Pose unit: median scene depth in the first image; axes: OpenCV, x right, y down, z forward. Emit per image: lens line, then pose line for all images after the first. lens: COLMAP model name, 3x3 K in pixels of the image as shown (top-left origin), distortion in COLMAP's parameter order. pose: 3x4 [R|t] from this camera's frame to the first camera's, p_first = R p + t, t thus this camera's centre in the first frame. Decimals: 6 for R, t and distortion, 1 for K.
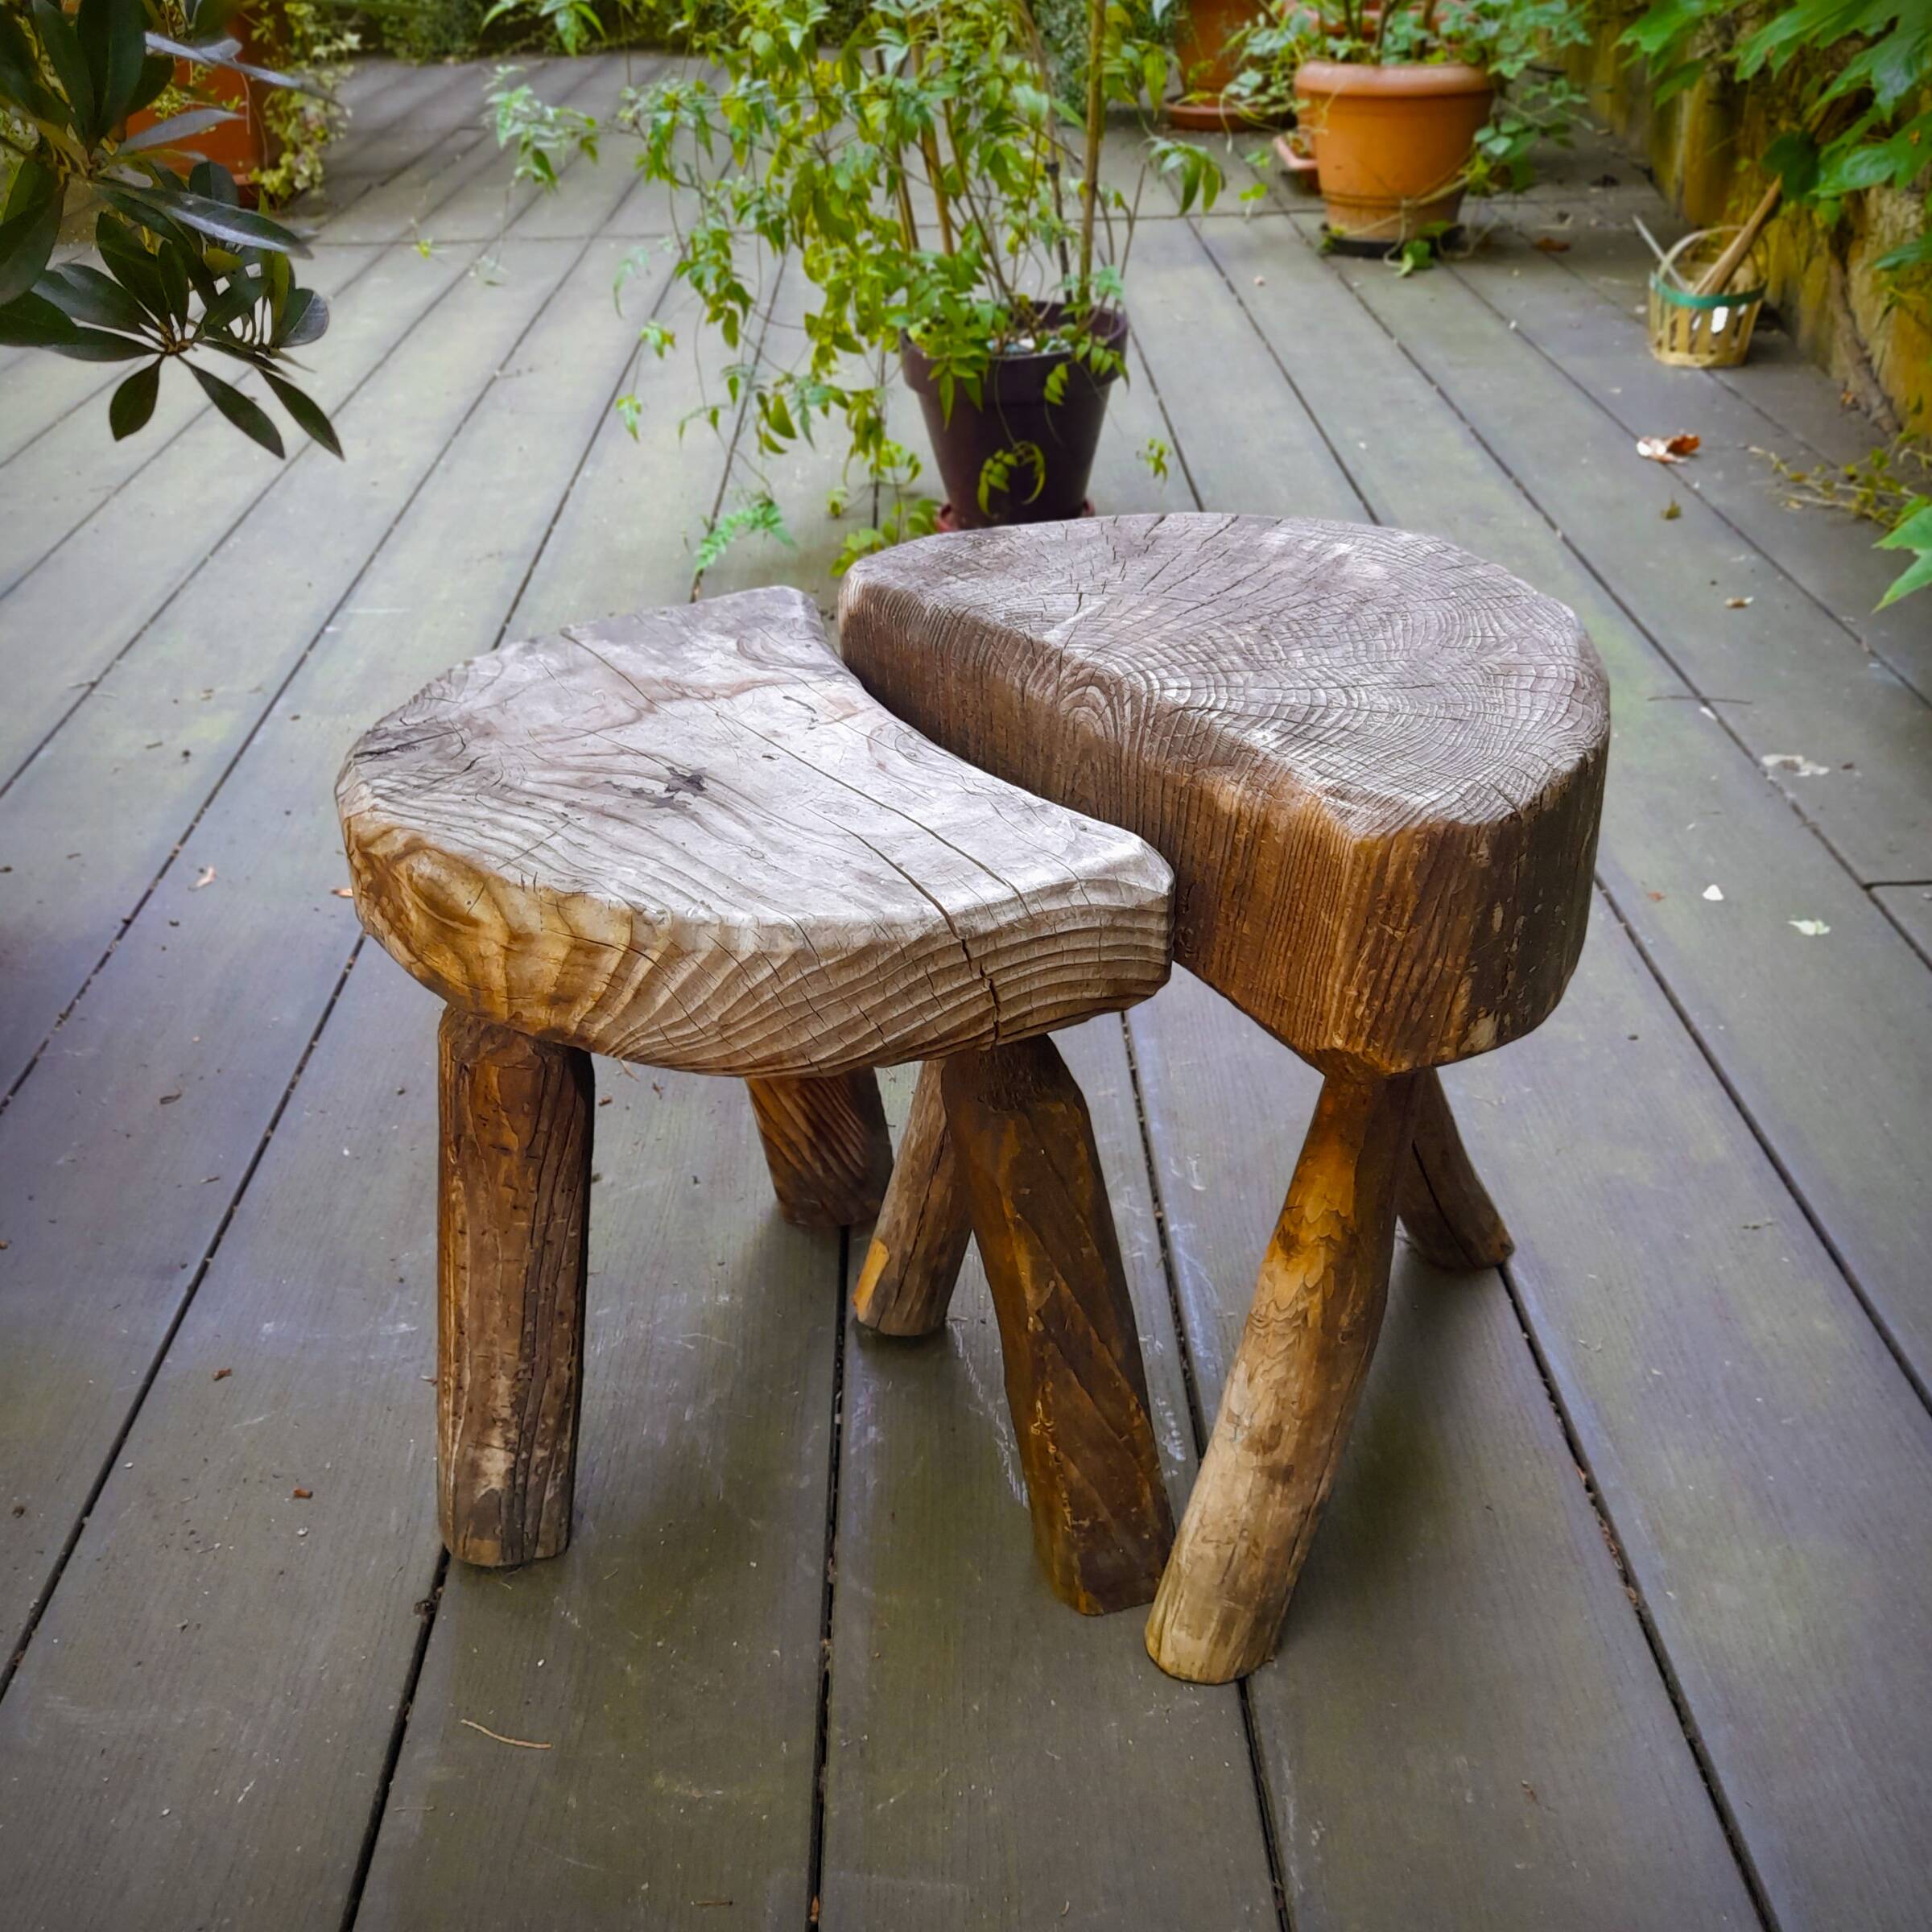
lens RADIAL K [[2148.2, 0, 966.0], [0, 2148.2, 966.0], [0, 0, 1]] dist [0.087023, -0.182379]
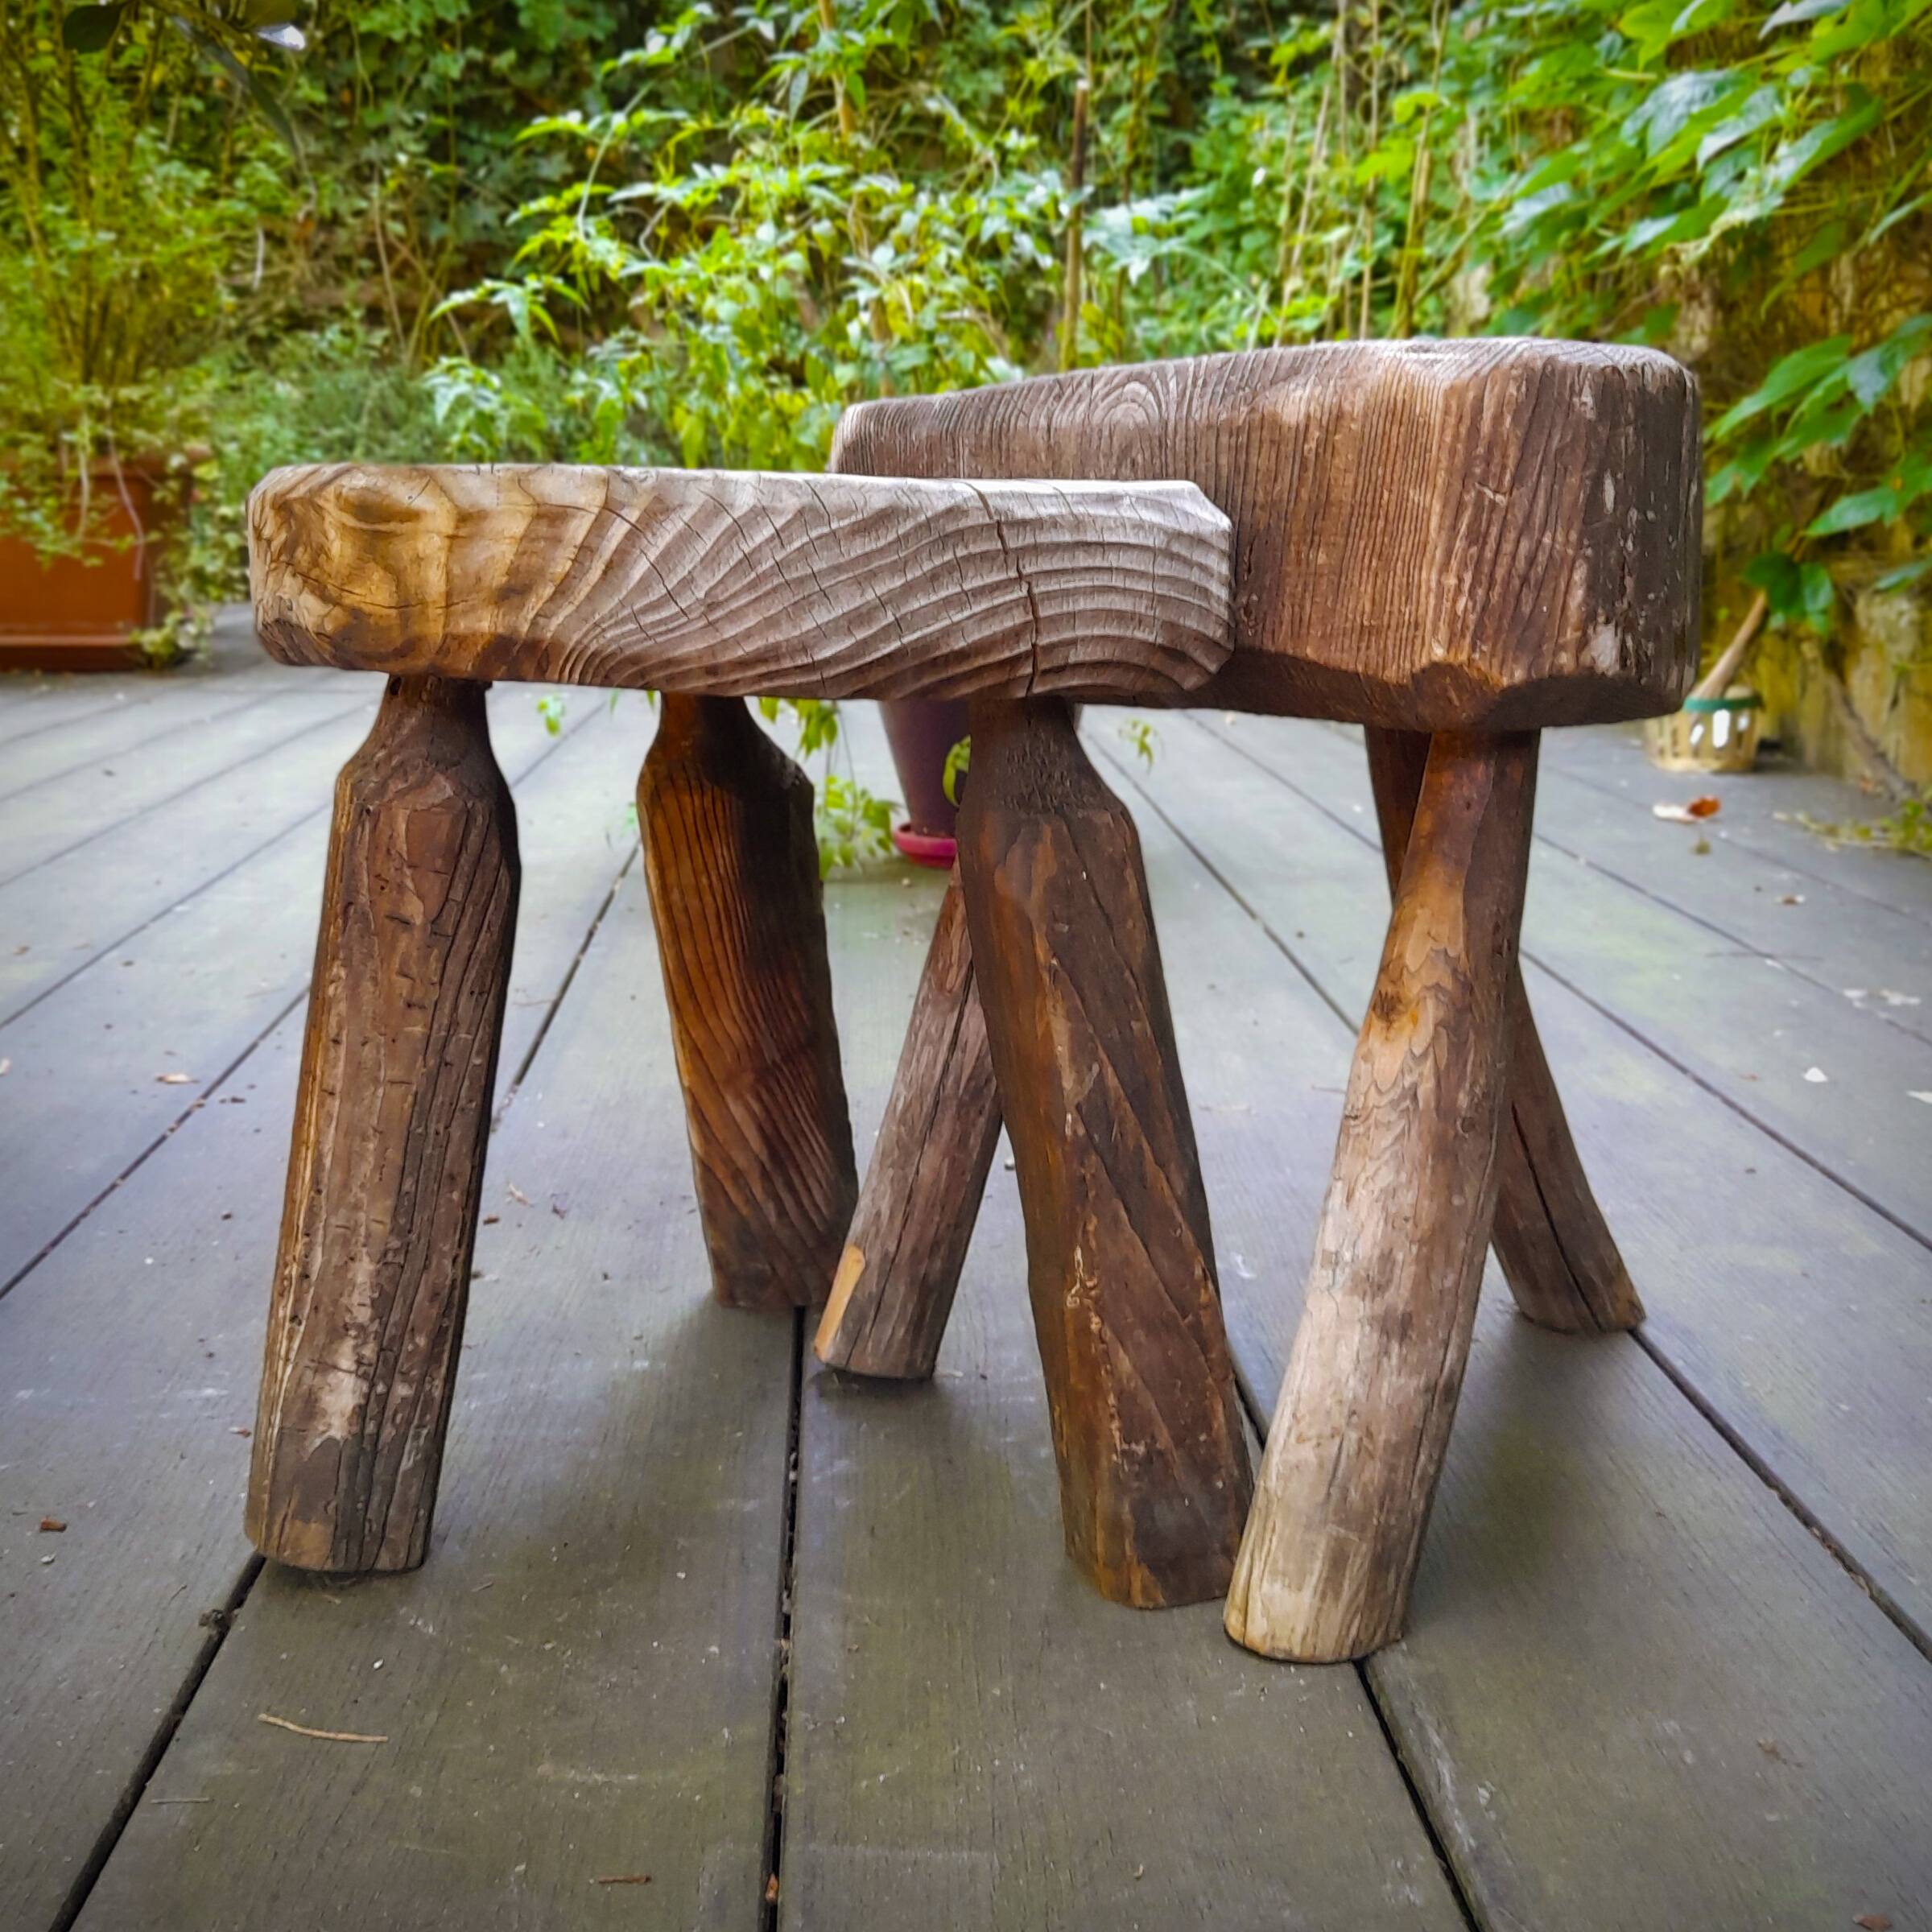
lens RADIAL K [[2473.7, 0, 1075.3], [0, 2473.7, 697.5], [0, 0, 1]] dist [0.058296, -0.077072]
pose [[0.997083, 0.016342, 0.074553, -0.037507], [0.016623, 0.906861, -0.421102, 0.407956], [-0.074490, 0.421113, 0.903944, 0.120498]]
